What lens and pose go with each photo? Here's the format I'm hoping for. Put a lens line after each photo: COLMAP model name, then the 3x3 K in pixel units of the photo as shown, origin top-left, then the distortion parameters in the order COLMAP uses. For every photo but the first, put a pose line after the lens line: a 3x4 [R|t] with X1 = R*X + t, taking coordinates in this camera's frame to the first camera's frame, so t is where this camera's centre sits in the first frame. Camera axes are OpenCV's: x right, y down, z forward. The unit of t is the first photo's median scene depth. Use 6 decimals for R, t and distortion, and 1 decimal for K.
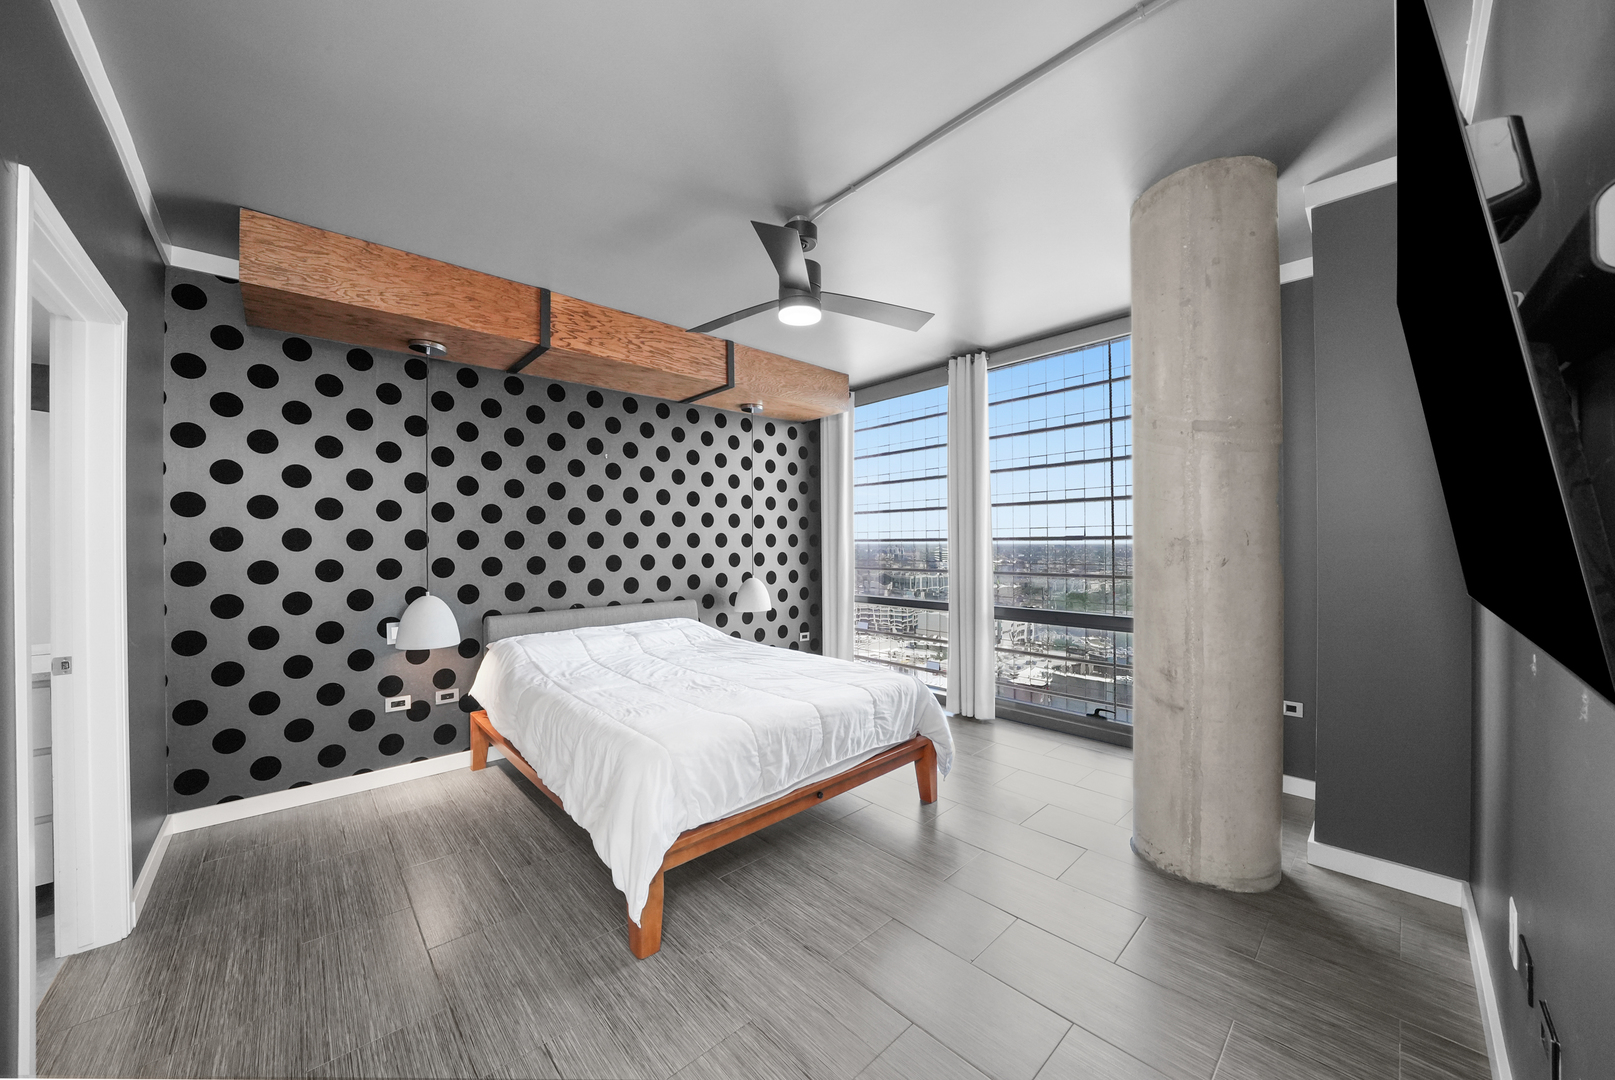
lens RADIAL K [[567.9, 0, 807.8], [0, 567.9, 544.6], [0, 0, 1]] dist [-0.022007, 0.000325]
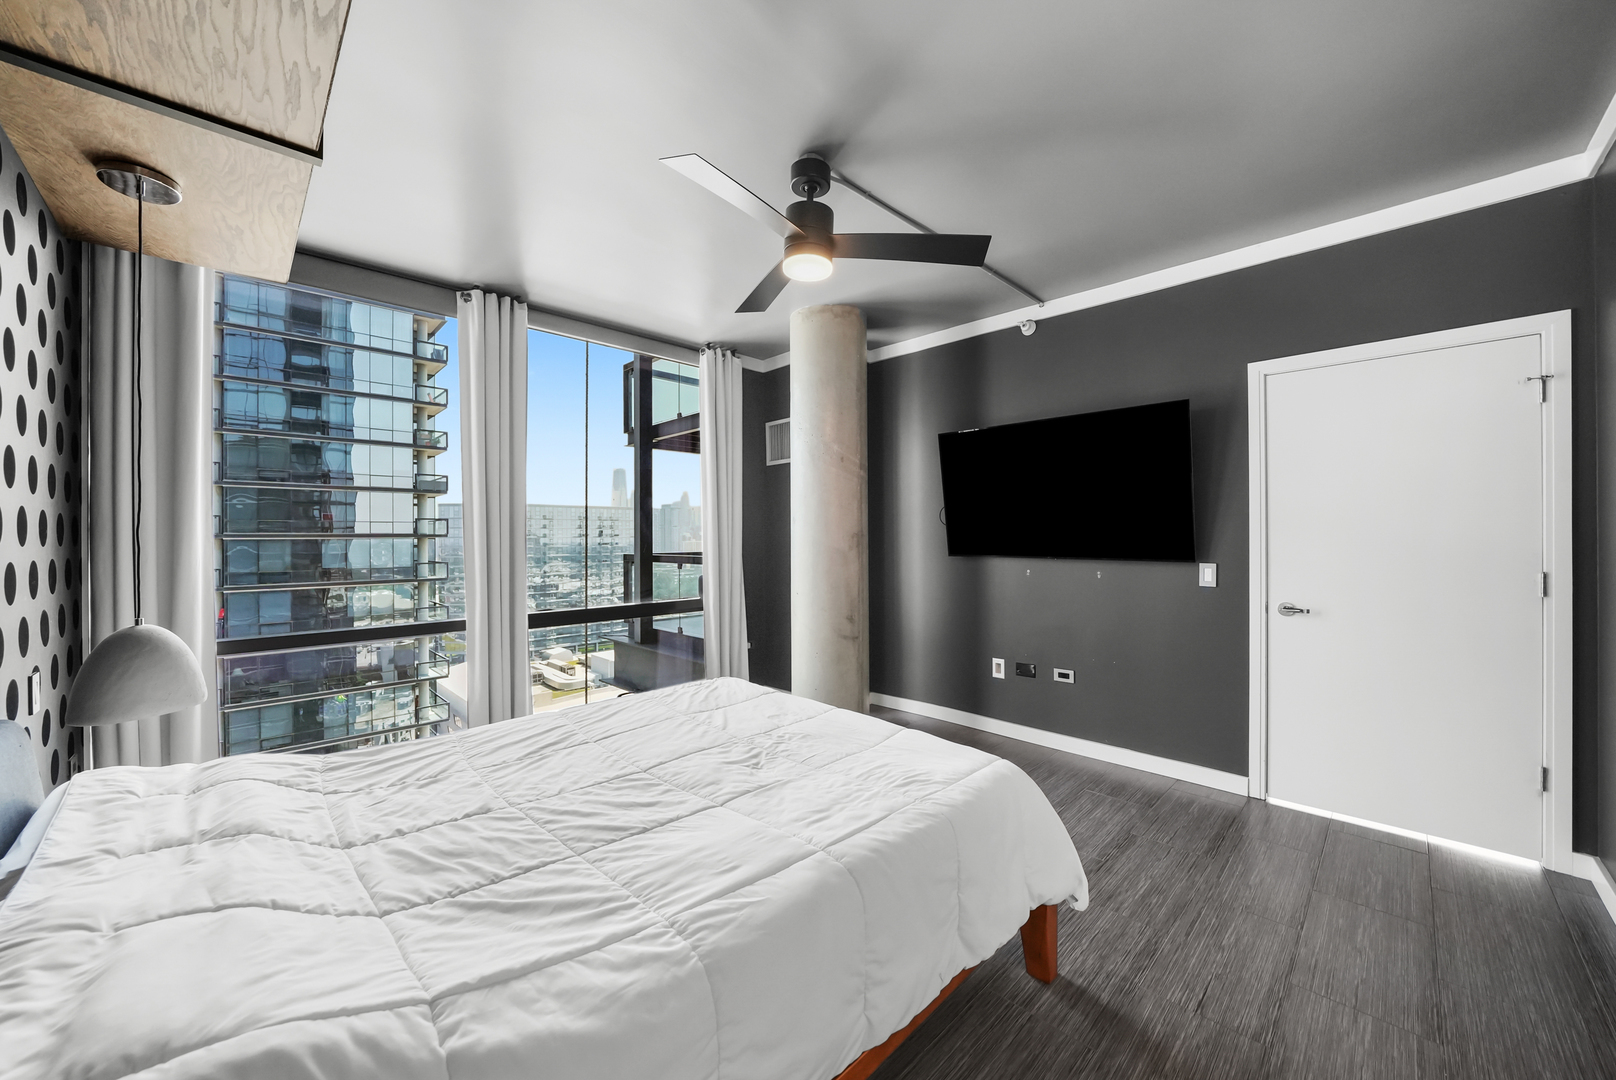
lens RADIAL K [[590.9, 0, 803.1], [0, 590.9, 540.5], [0, 0, 1]] dist [-0.015269, 0.000255]
pose [[-0.019755, 0.005038, 0.999792, -1.386195], [0.004595, 0.999977, -0.004948, 0.018512], [-0.999794, 0.004496, -0.019778, 1.566173]]
